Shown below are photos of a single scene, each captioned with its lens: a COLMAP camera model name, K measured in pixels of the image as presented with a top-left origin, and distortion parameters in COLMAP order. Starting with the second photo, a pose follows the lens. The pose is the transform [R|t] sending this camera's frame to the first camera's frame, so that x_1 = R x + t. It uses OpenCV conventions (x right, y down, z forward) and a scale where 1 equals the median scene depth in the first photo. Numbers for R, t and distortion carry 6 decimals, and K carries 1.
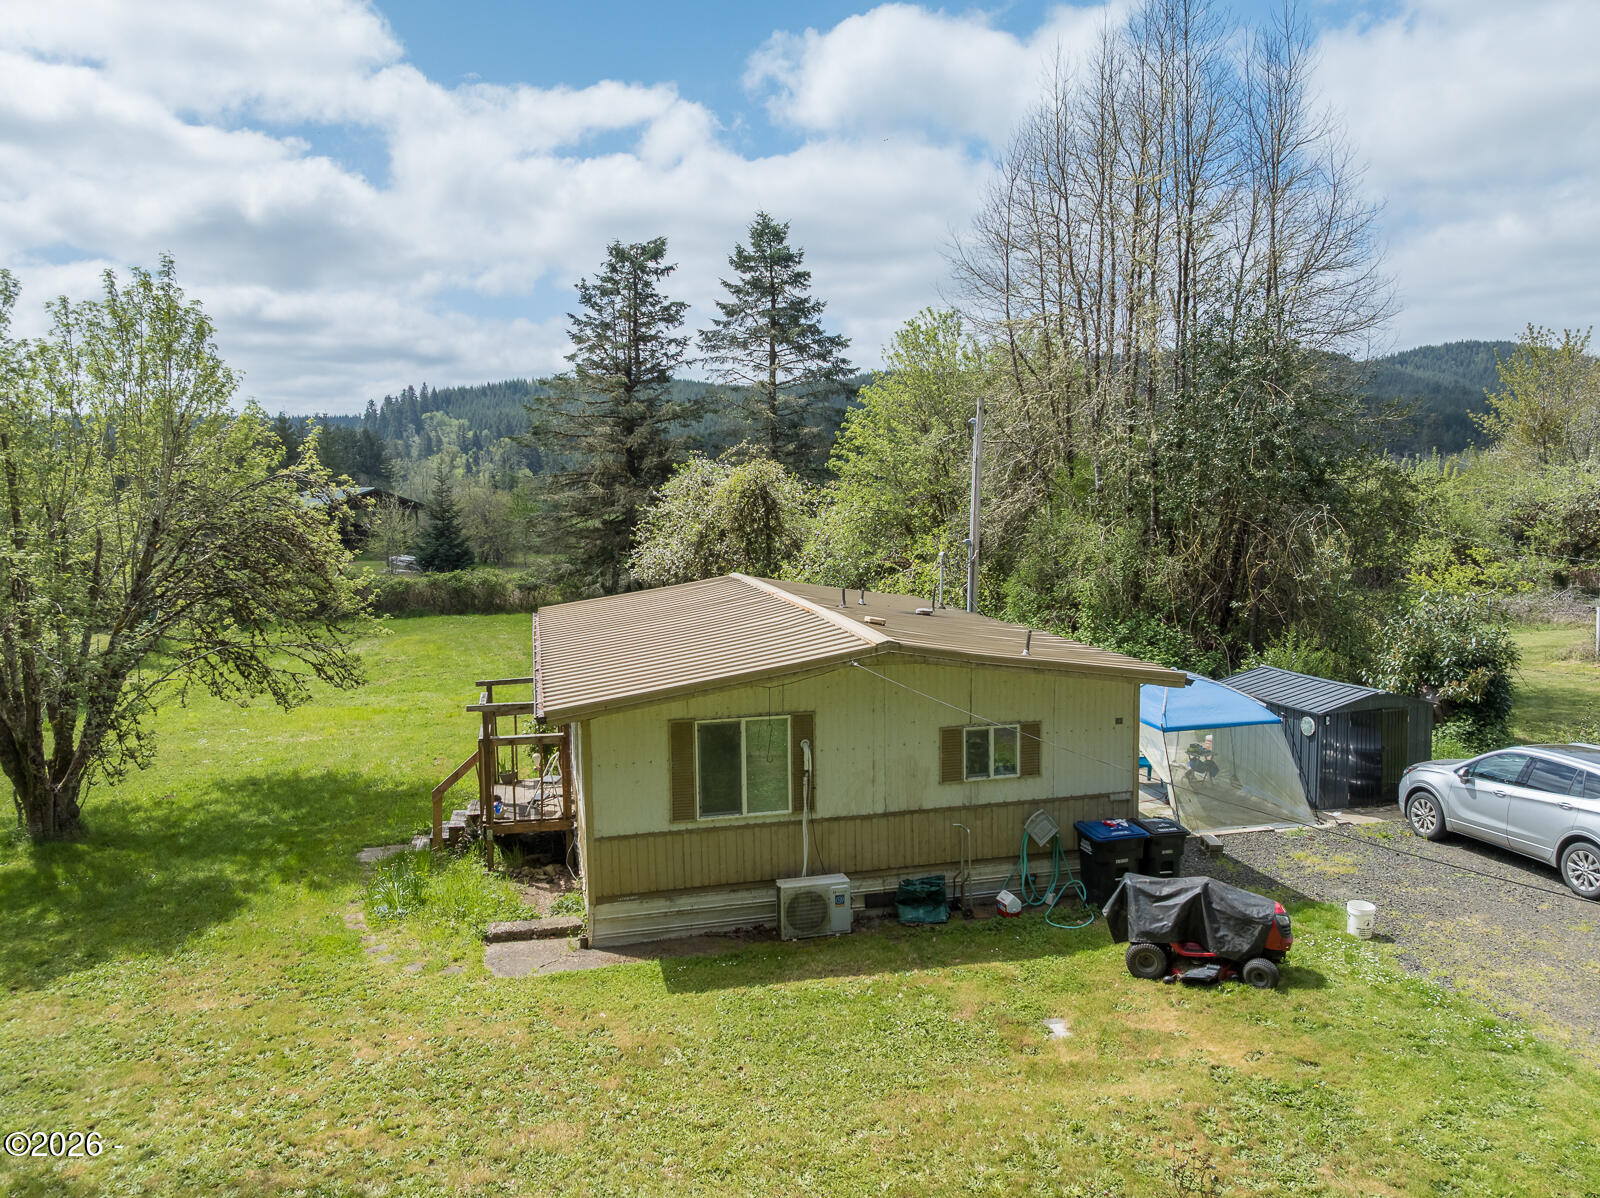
lens RADIAL K [[1130.5, 0, 800.0], [0, 1130.5, 599.0], [0, 0, 1]] dist [-0.048448, 0.018435]
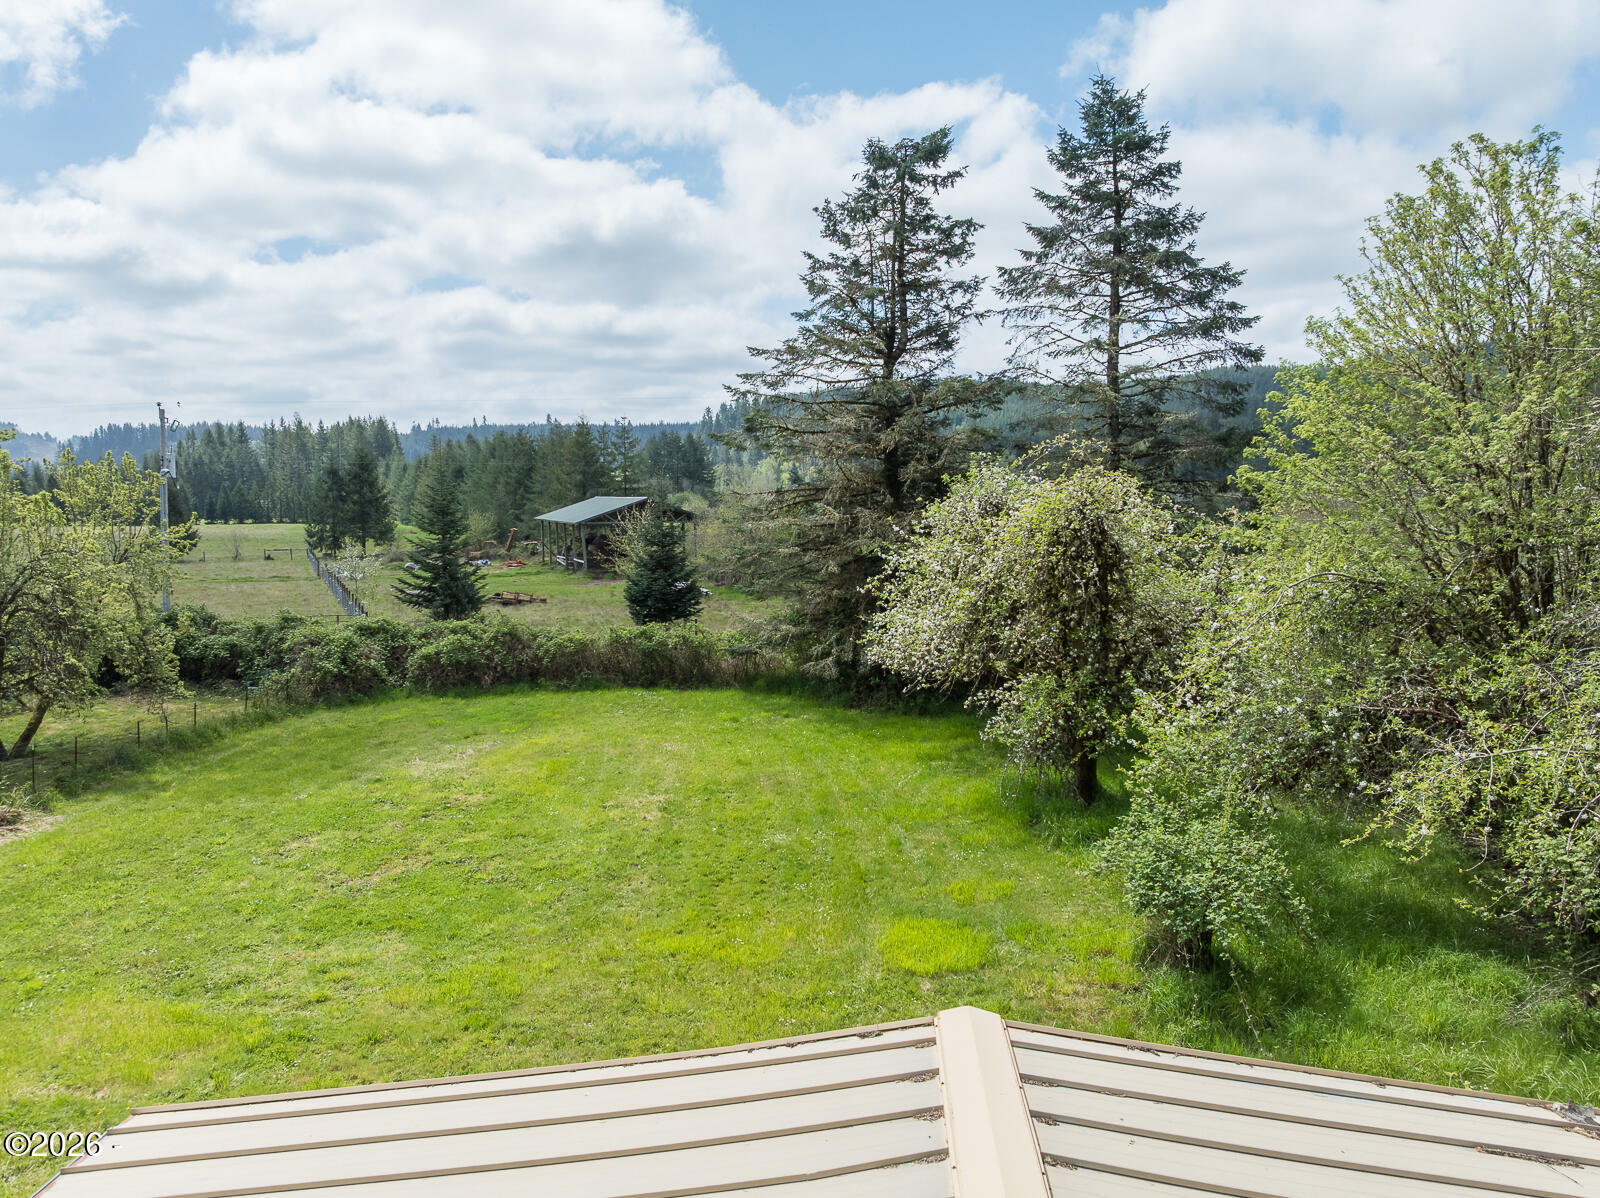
lens RADIAL K [[1126.9, 0, 800.0], [0, 1126.9, 599.0], [0, 0, 1]] dist [-0.037015, -0.003226]
pose [[0.959442, 0.025198, -0.280776, -0.013577], [-0.025927, 0.999663, 0.001119, -0.046839], [0.280710, 0.006206, 0.959773, 0.361862]]
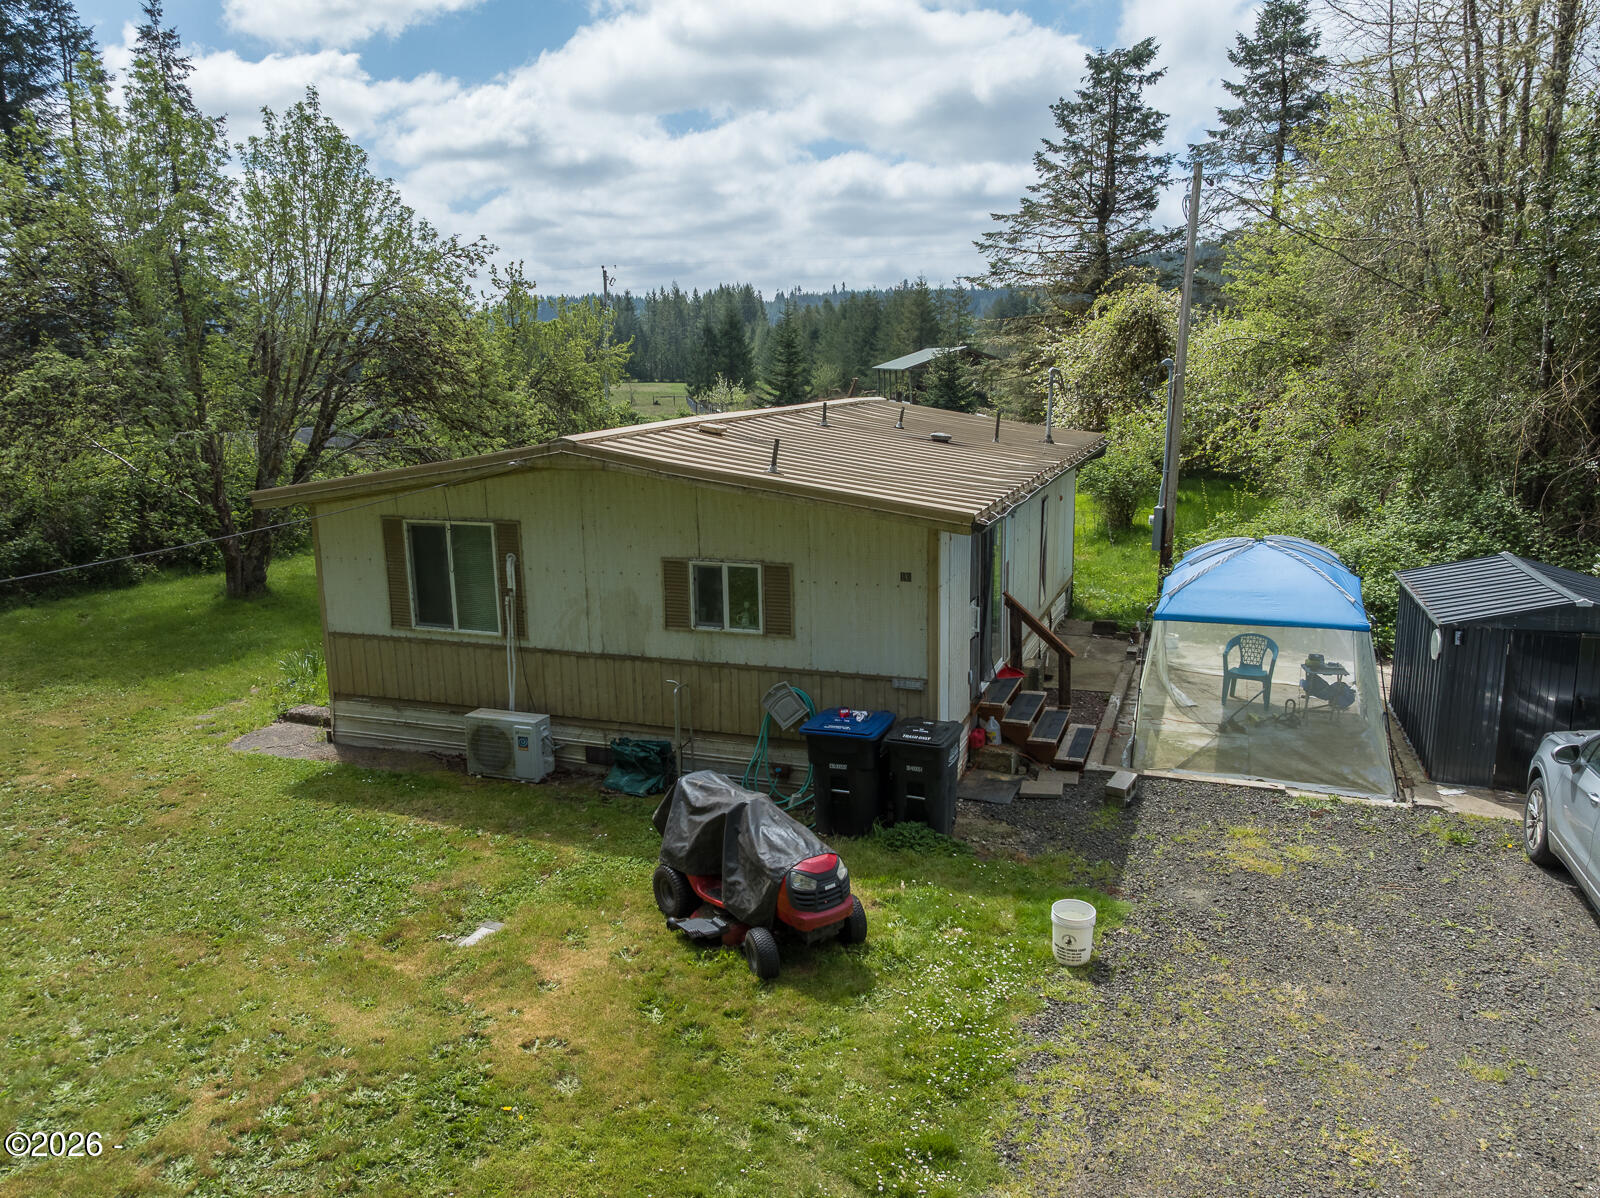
lens RADIAL K [[1126.9, 0, 800.0], [0, 1126.9, 599.0], [0, 0, 1]] dist [-0.037015, -0.003226]
pose [[0.827533, 0.111832, -0.550166, 0.178378], [-0.048969, 0.990603, 0.127702, 0.010491], [0.559277, -0.078737, 0.825233, 0.112126]]
